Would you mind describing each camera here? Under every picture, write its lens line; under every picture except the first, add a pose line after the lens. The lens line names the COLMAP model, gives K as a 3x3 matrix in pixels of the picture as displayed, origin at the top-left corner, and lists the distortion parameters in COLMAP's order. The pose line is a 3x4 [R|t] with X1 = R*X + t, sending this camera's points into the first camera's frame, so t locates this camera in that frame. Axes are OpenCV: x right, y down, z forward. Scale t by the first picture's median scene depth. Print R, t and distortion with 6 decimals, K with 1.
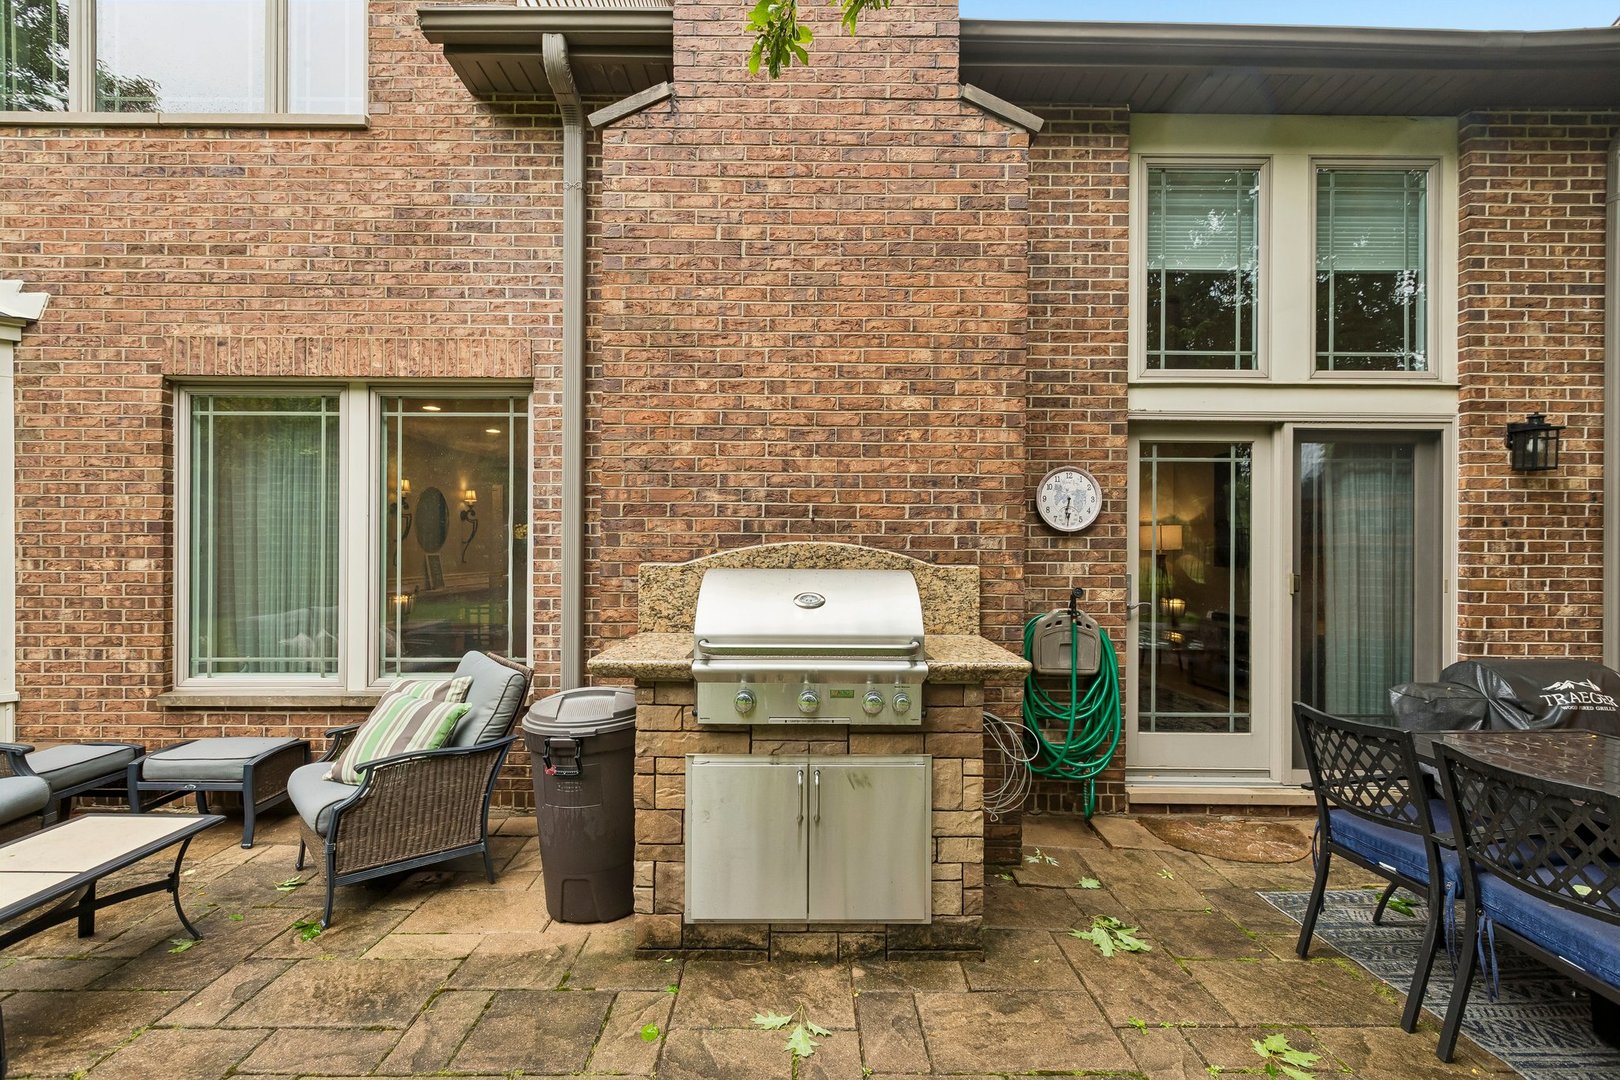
lens RADIAL K [[753.9, 0, 806.3], [0, 753.9, 540.3], [0, 0, 1]] dist [0.002013, 0.001233]
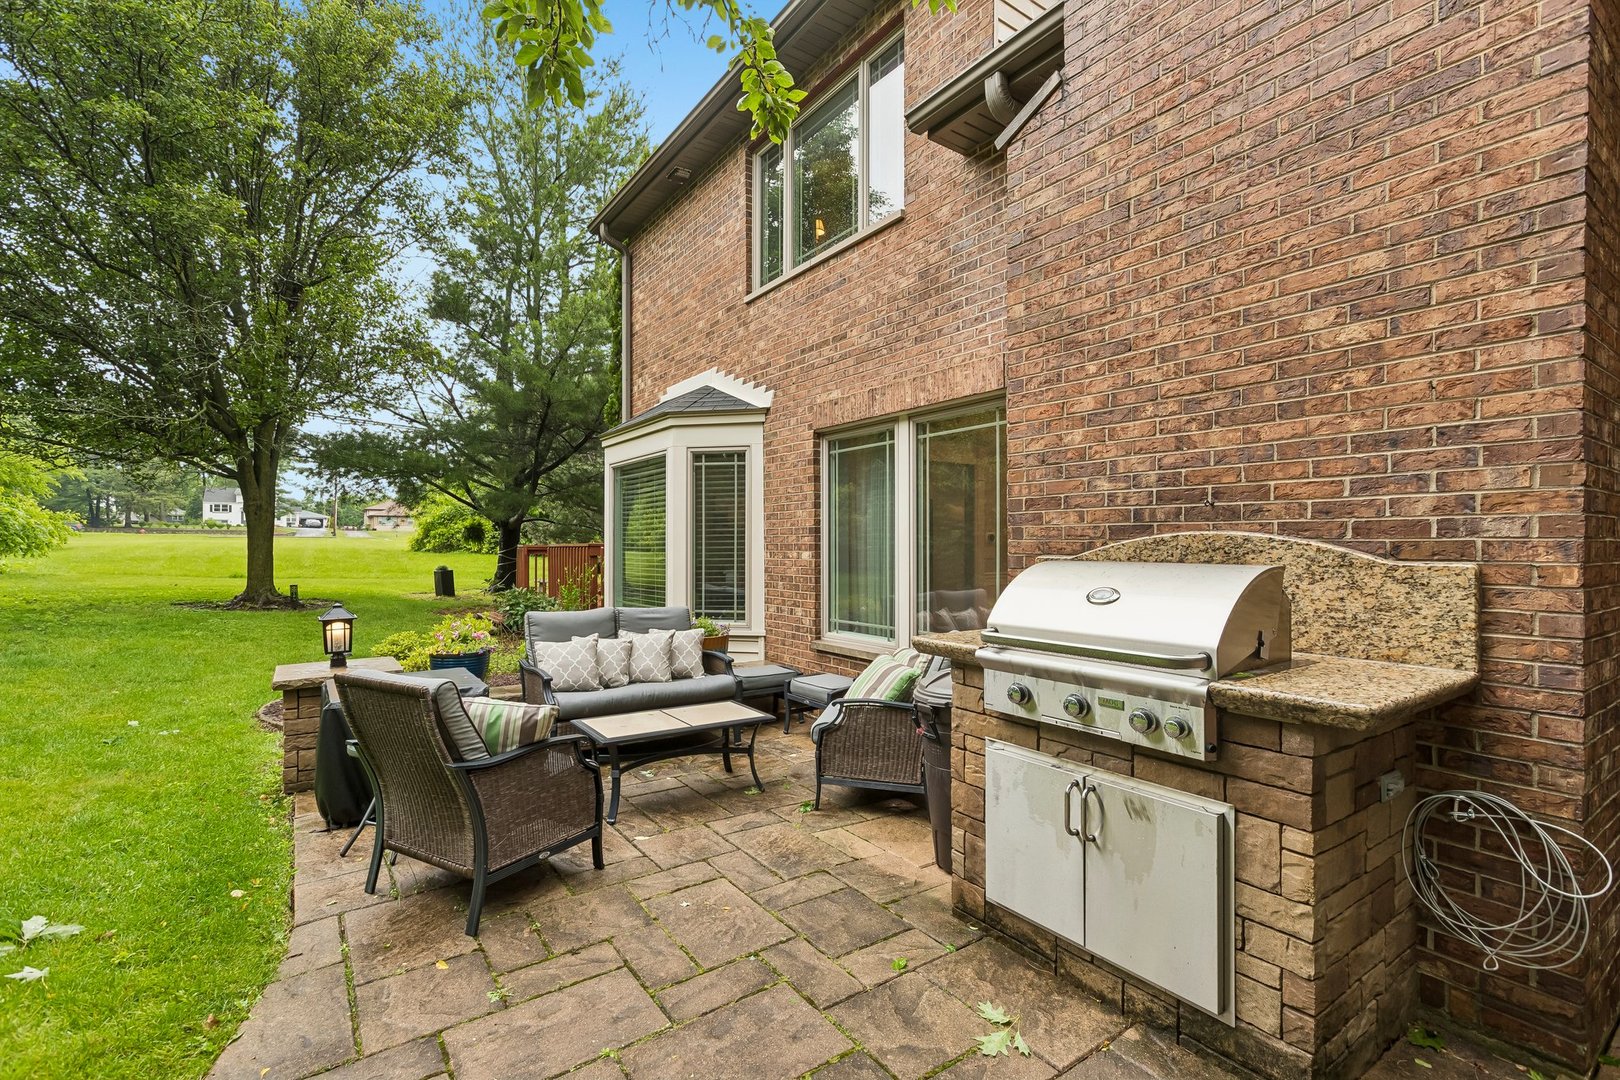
lens RADIAL K [[753.9, 0, 806.3], [0, 753.9, 540.3], [0, 0, 1]] dist [0.002013, 0.001233]
pose [[0.547714, -0.010568, -0.836599, 0.455301], [0.010371, 0.999929, -0.005842, 0.012063], [0.836601, -0.005477, 0.547785, 0.176237]]
